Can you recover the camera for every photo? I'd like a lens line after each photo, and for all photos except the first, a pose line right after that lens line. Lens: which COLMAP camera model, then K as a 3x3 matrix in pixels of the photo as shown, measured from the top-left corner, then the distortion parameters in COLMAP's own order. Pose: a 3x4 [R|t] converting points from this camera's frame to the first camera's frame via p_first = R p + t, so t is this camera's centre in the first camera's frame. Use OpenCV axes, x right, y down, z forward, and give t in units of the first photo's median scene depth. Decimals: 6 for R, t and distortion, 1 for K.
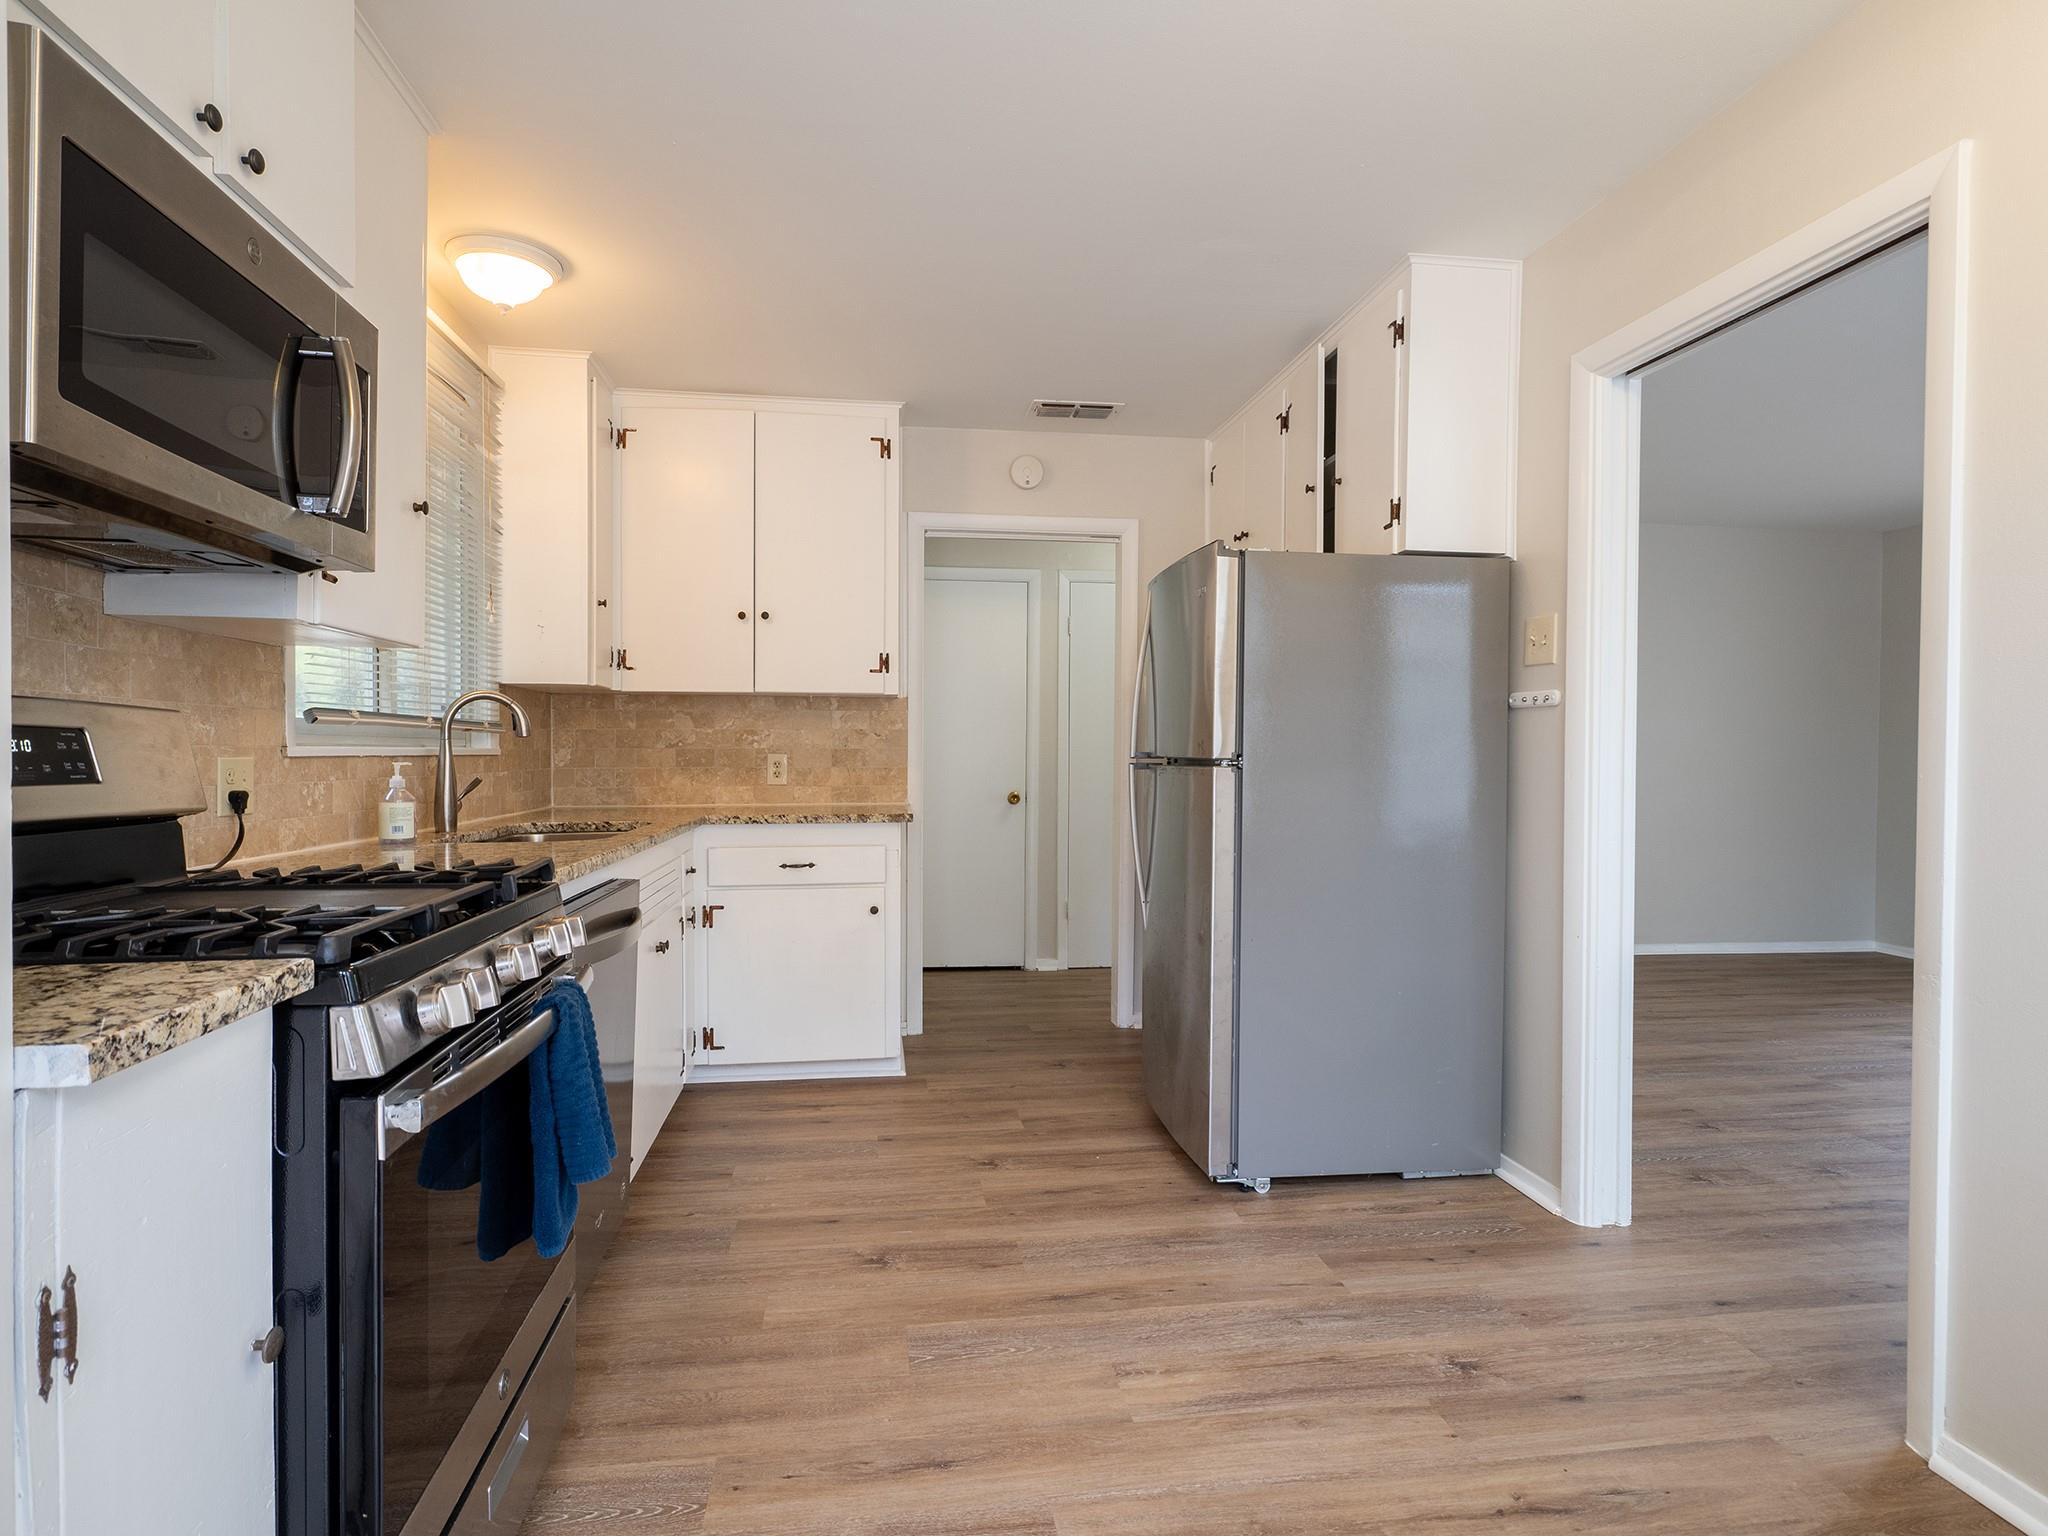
lens RADIAL K [[1083.4, 0, 1016.9], [0, 1083.4, 760.5], [0, 0, 1]] dist [-0.000129, 0.001402]
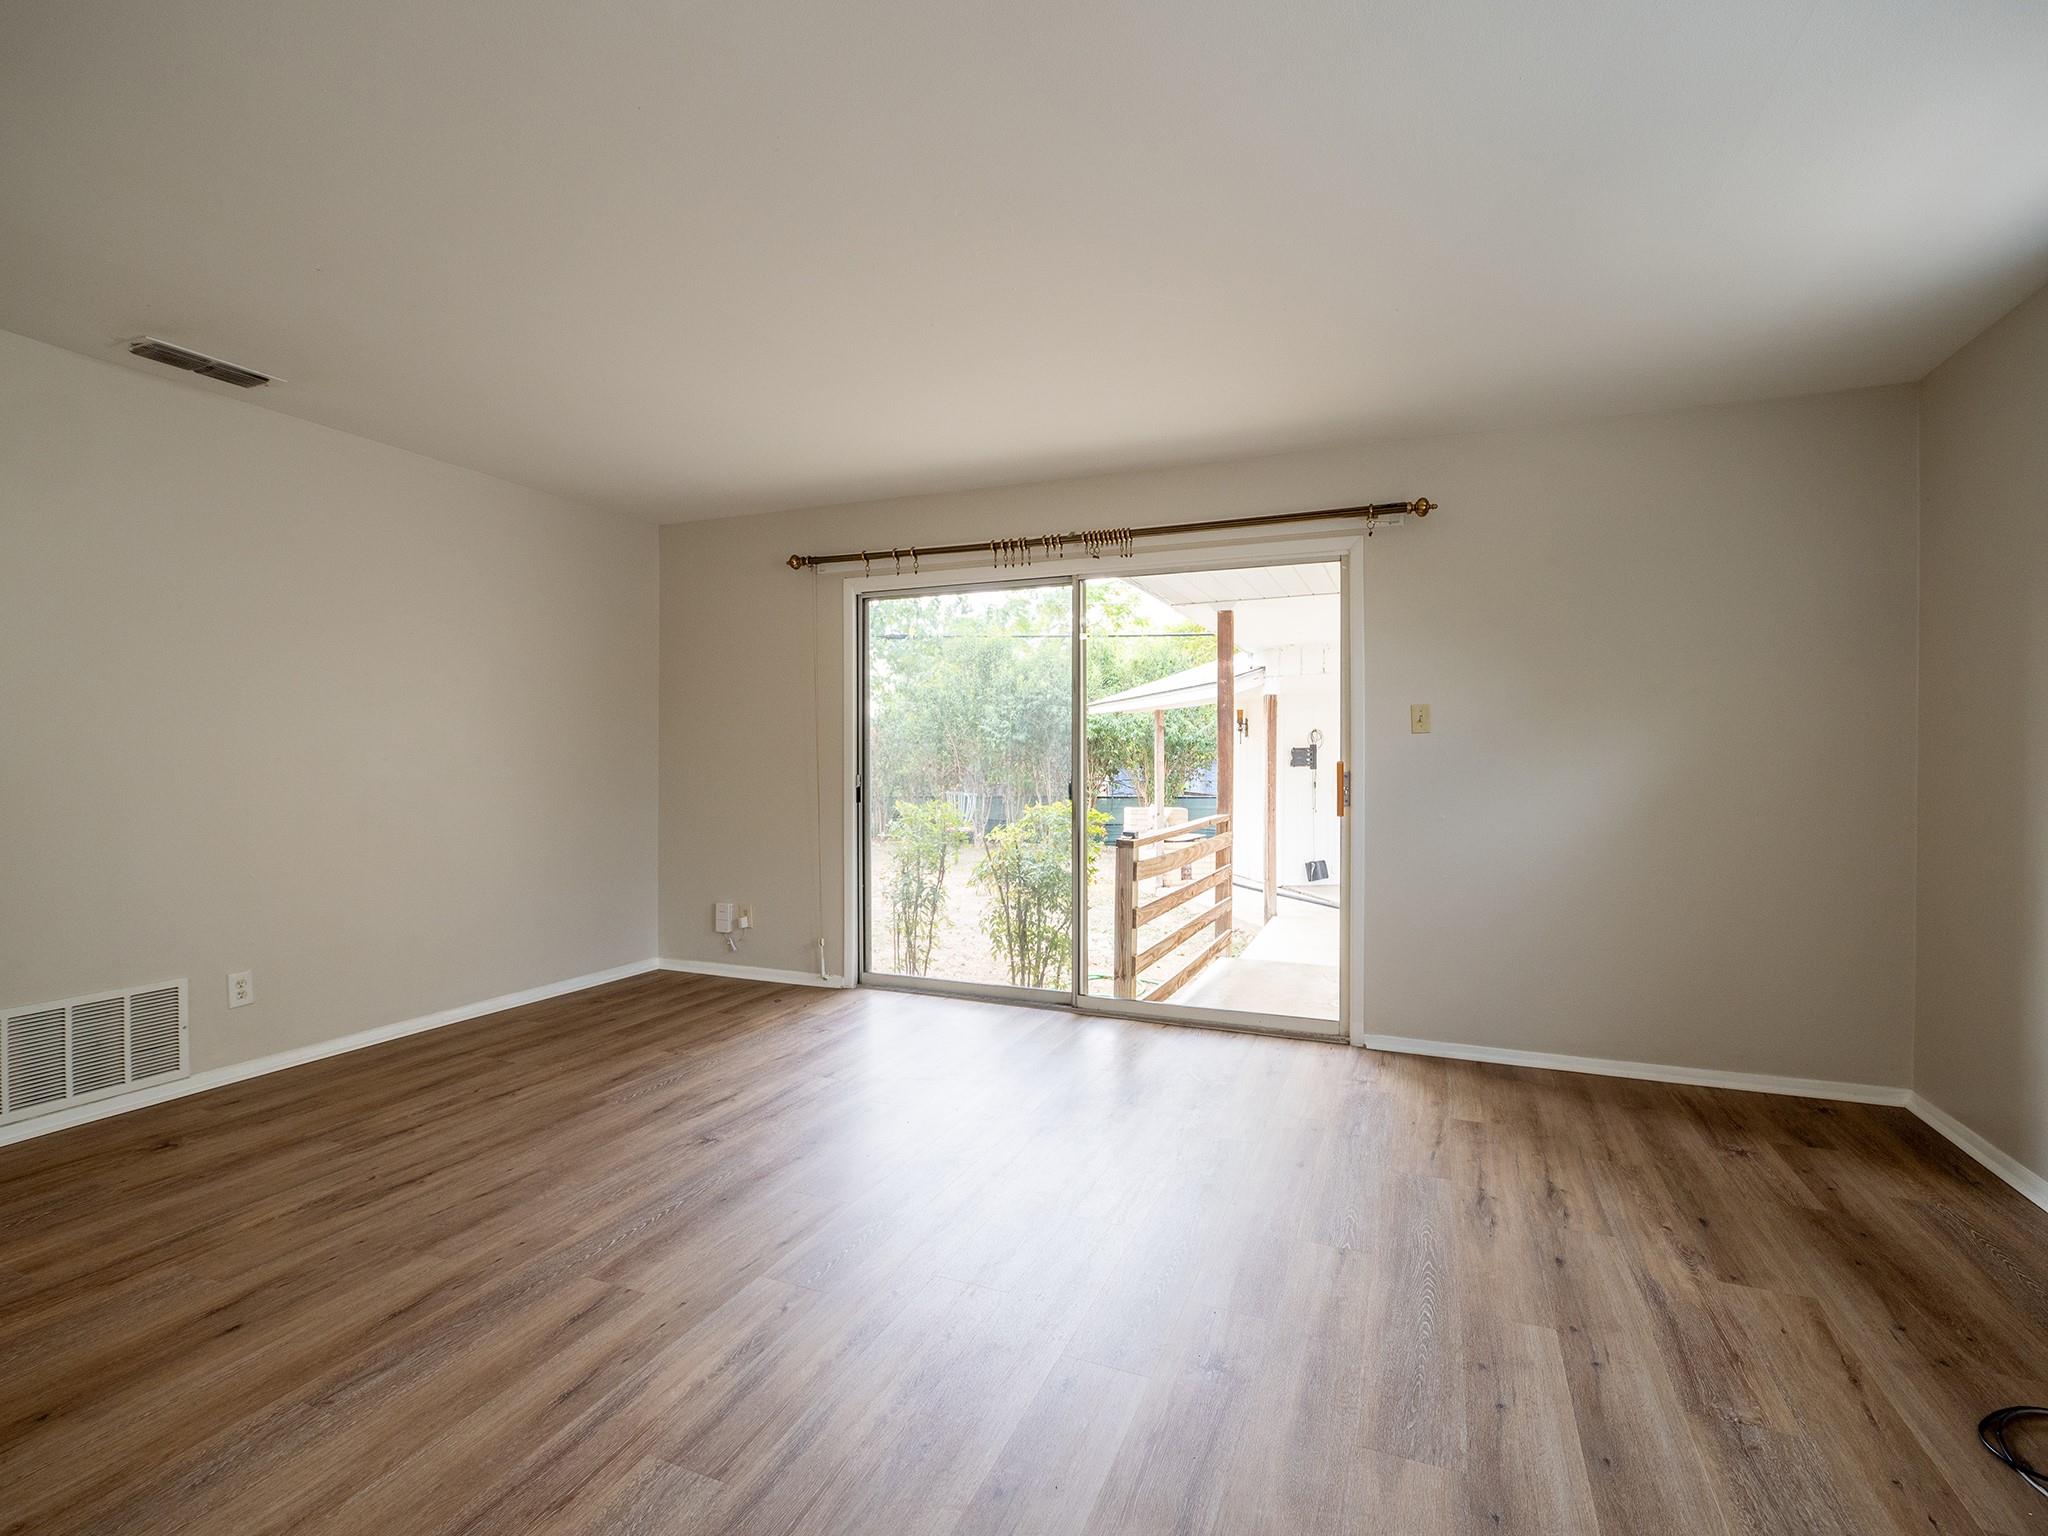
lens RADIAL K [[973.4, 0, 1012.2], [0, 973.4, 758.1], [0, 0, 1]] dist [-0.008893, -0.000835]
pose [[0.513915, -0.007805, 0.857806, 0.647826], [0.009851, 0.999946, 0.003197, -0.019561], [-0.857784, 0.006807, 0.513964, 0.859322]]
